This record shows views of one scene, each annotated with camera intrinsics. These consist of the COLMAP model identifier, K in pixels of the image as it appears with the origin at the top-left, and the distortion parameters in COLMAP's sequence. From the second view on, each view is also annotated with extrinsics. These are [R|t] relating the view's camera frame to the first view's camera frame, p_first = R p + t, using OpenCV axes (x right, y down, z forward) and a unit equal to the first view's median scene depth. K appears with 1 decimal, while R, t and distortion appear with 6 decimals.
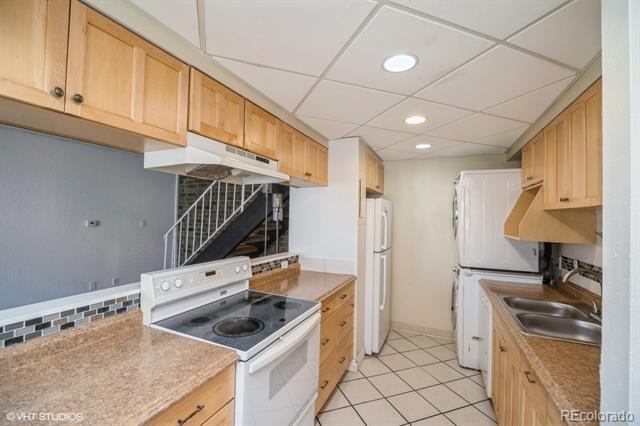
lens RADIAL K [[279.6, 0, 318.3], [0, 279.6, 208.9], [0, 0, 1]] dist [-0.003097, -0.000414]
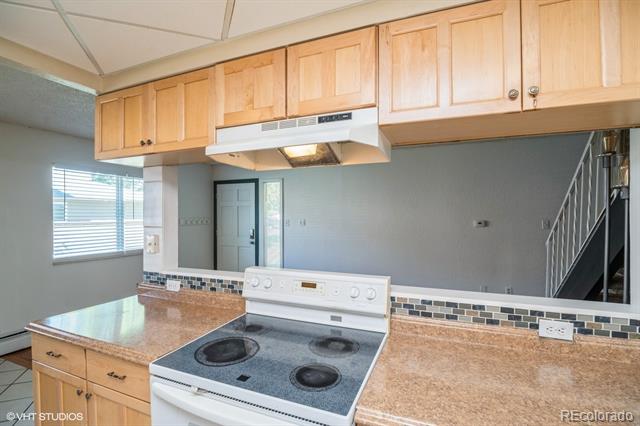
lens RADIAL K [[296.7, 0, 325.2], [0, 296.7, 220.9], [0, 0, 1]] dist [-0.021561, -0.000317]
pose [[0.034546, 0.007951, -0.999371, 0.402780], [0.037632, 0.999249, 0.009251, 0.034179], [0.998694, -0.037928, 0.034221, 0.887302]]
